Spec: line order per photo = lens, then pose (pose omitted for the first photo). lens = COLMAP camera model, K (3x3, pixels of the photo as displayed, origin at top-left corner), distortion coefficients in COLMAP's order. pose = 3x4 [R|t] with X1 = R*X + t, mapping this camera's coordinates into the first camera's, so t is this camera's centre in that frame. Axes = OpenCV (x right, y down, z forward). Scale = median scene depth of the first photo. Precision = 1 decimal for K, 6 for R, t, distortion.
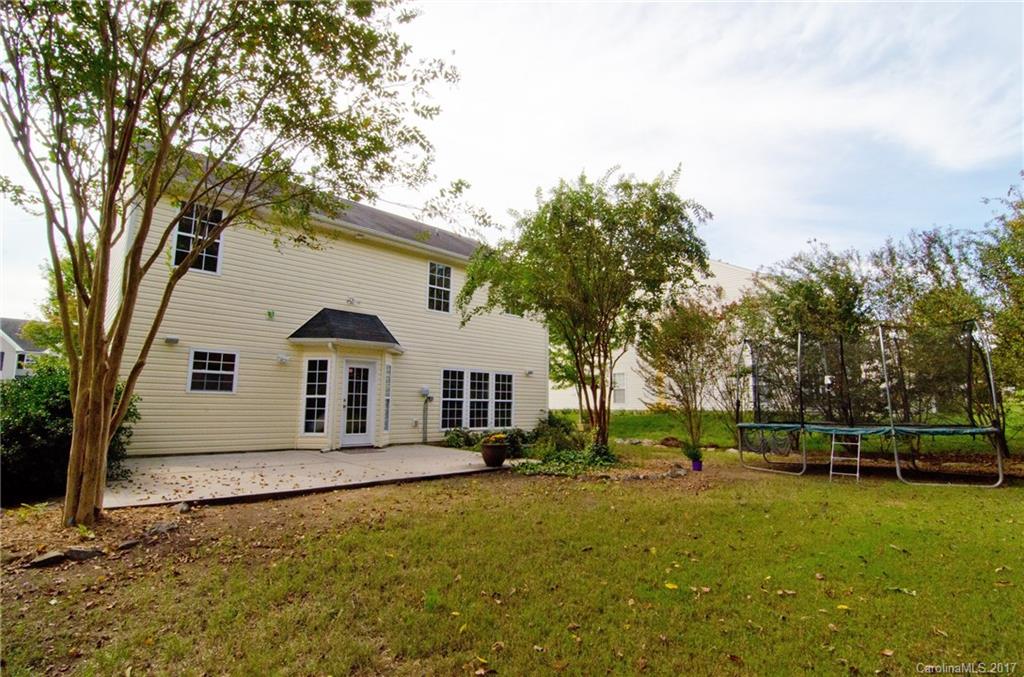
lens RADIAL K [[492.3, 0, 509.3], [0, 492.3, 341.5], [0, 0, 1]] dist [0.004524, -0.017784]
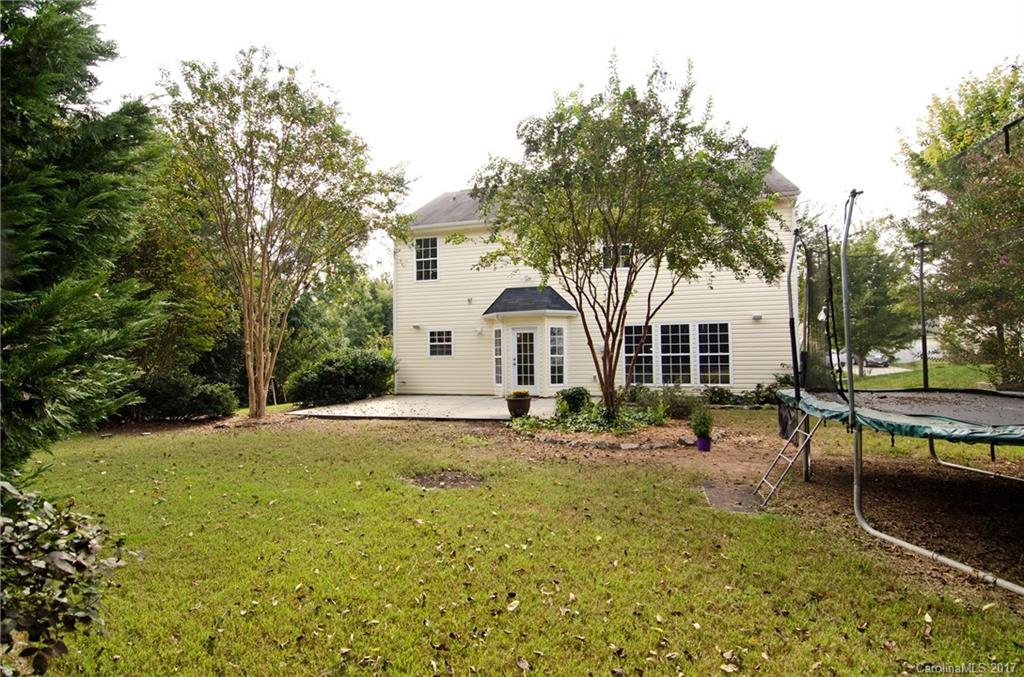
lens RADIAL K [[389.1, 0, 512.0], [0, 389.1, 365.0], [0, 0, 1]] dist [0.000826, -0.000004]
pose [[0.557400, -0.011713, -0.830161, 0.482109], [0.124878, 0.989708, 0.069883, 0.063056], [0.820799, -0.142621, 0.553126, 0.438898]]
